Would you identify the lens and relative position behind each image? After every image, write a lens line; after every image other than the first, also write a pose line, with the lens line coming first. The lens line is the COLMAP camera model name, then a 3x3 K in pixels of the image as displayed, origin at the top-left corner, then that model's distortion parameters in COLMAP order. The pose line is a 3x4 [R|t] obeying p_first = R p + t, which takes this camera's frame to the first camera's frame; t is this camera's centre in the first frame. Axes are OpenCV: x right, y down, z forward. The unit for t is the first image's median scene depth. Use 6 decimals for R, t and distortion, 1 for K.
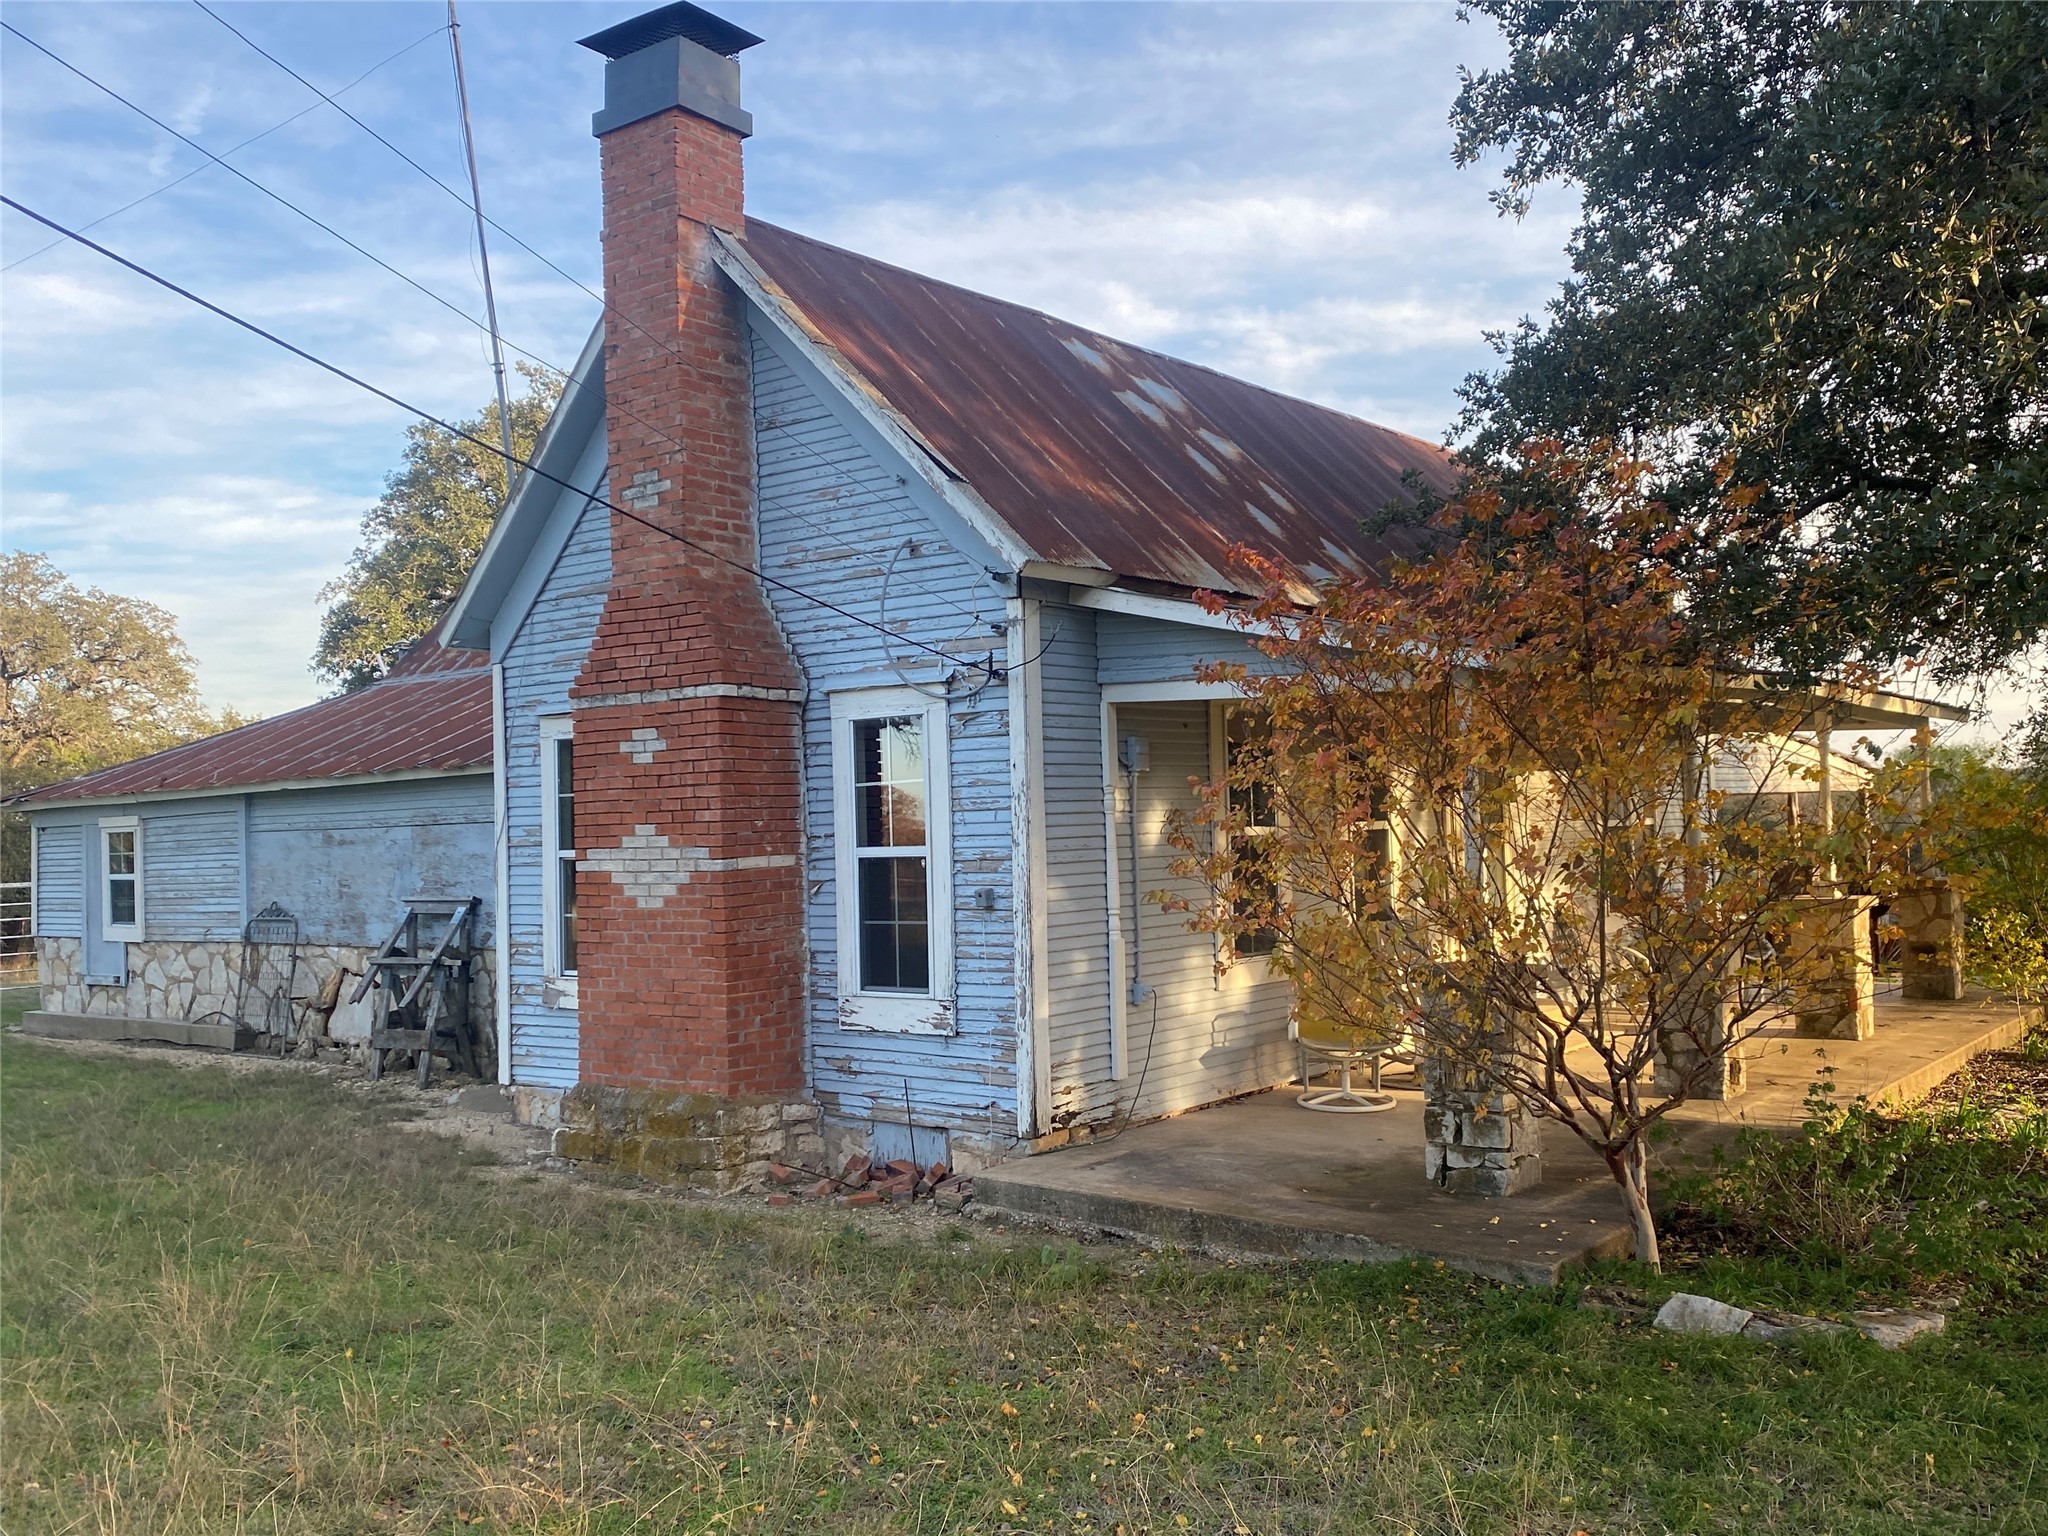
lens RADIAL K [[1816.1, 0, 1028.3], [0, 1816.1, 769.5], [0, 0, 1]] dist [0.065575, -0.086672]
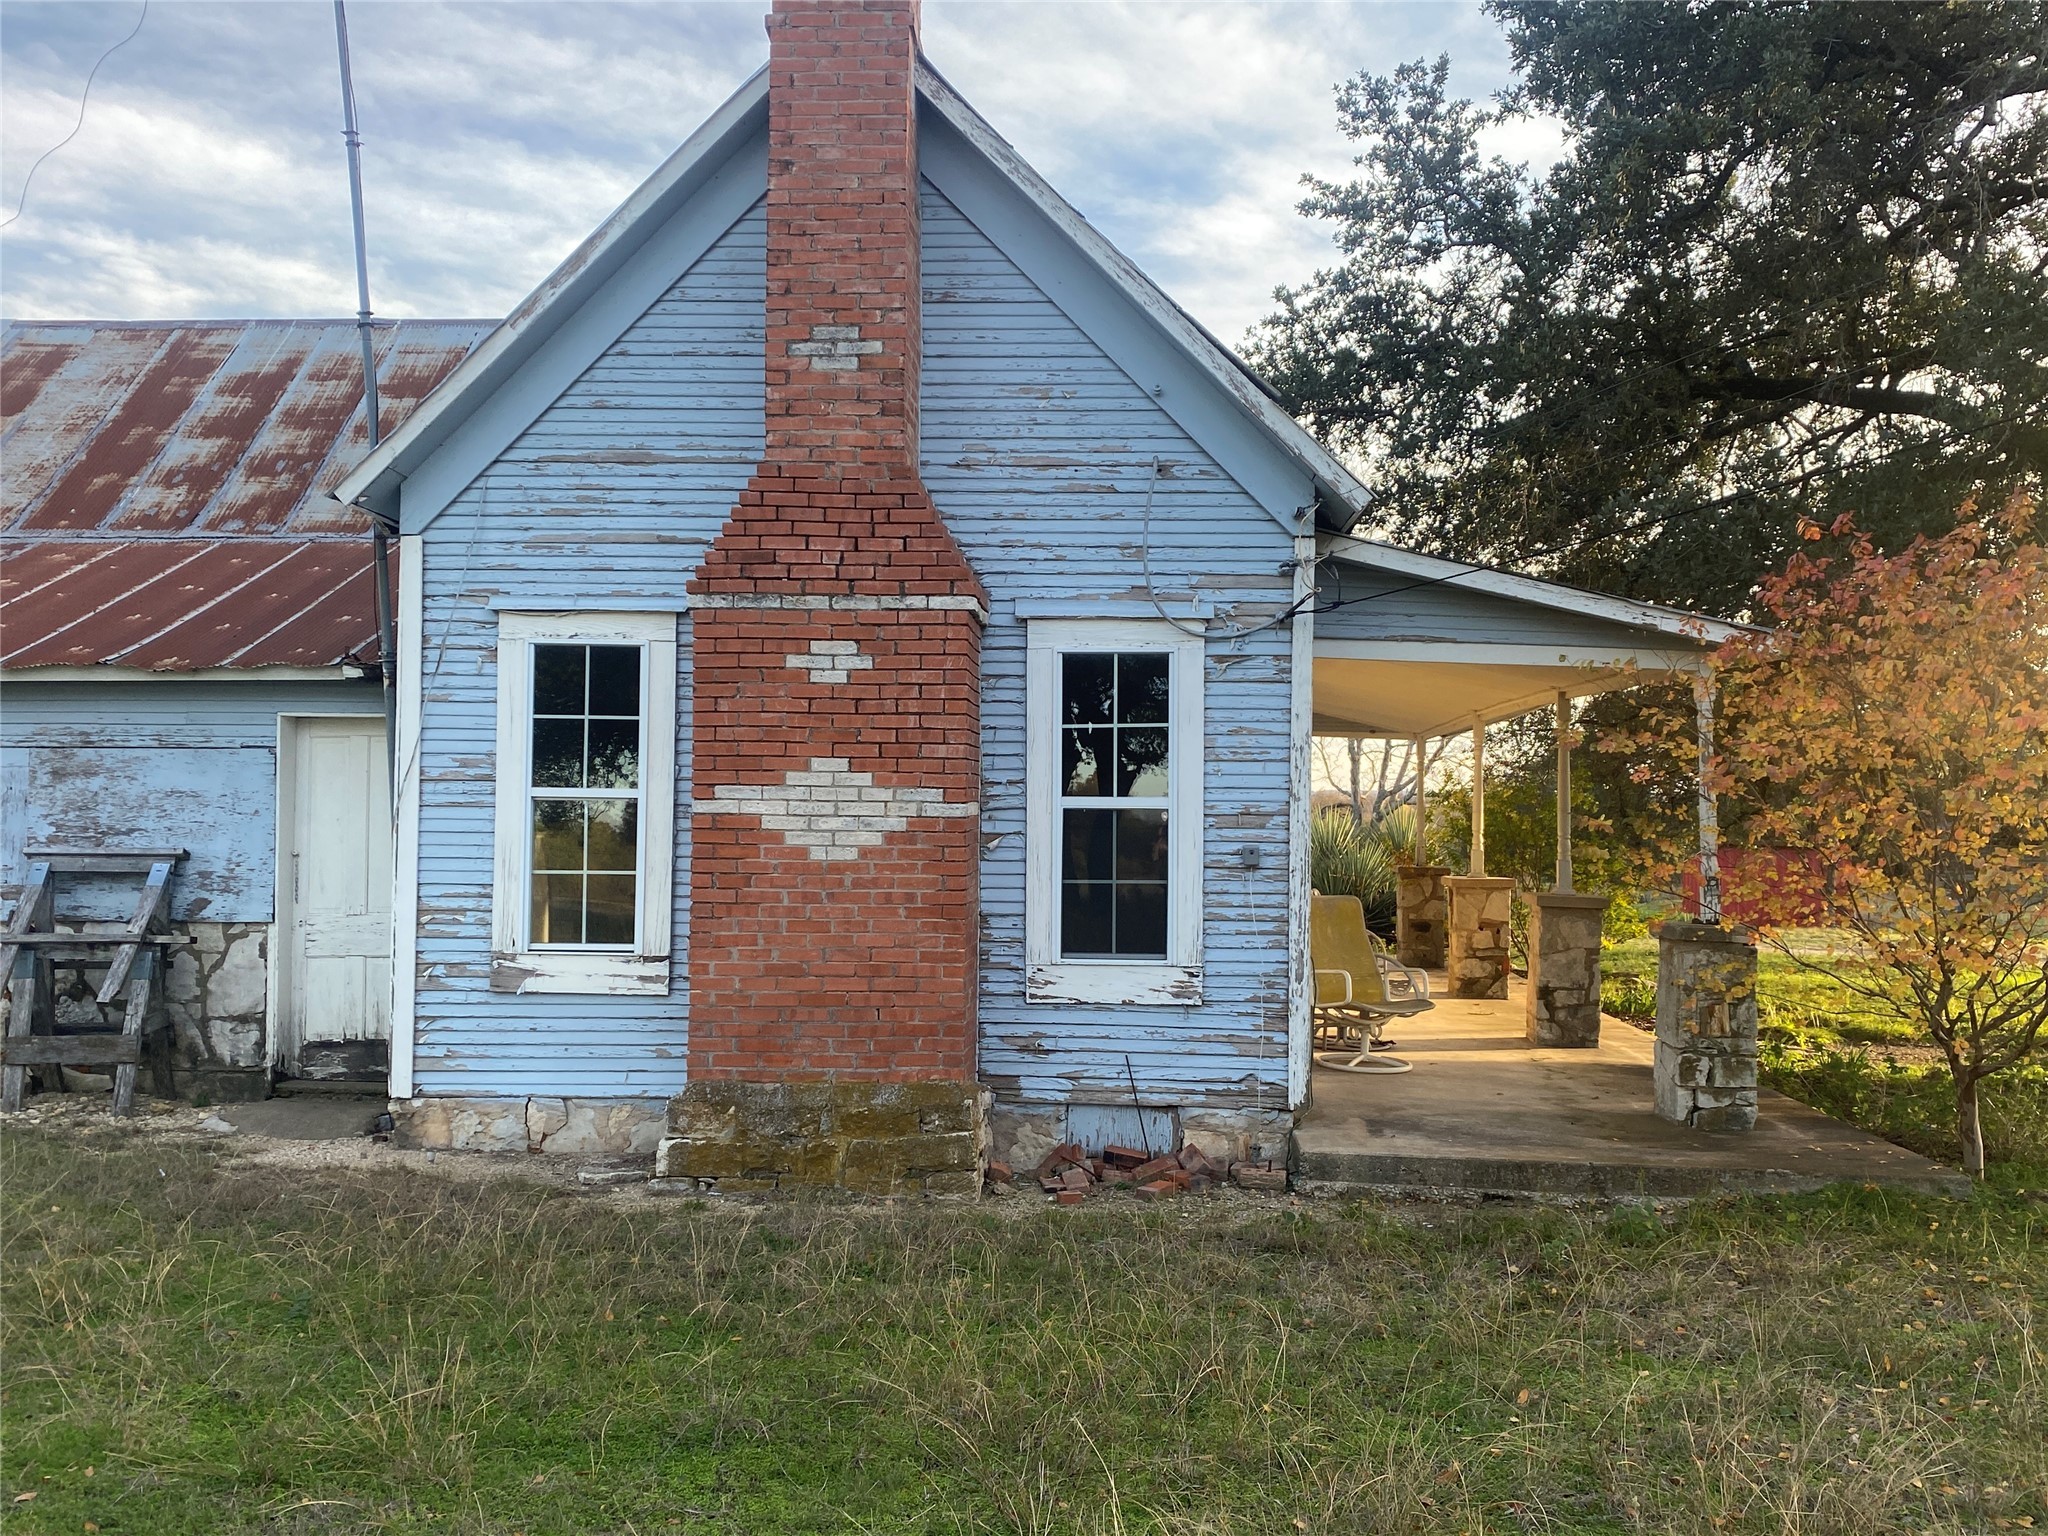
lens RADIAL K [[1816.1, 0, 1019.8], [0, 1816.1, 776.8], [0, 0, 1]] dist [0.065575, -0.086672]
pose [[0.810796, 0.048555, 0.583312, -0.620067], [-0.050407, 0.998643, -0.013061, 0.045384], [-0.583155, -0.018813, 0.812143, 0.292258]]
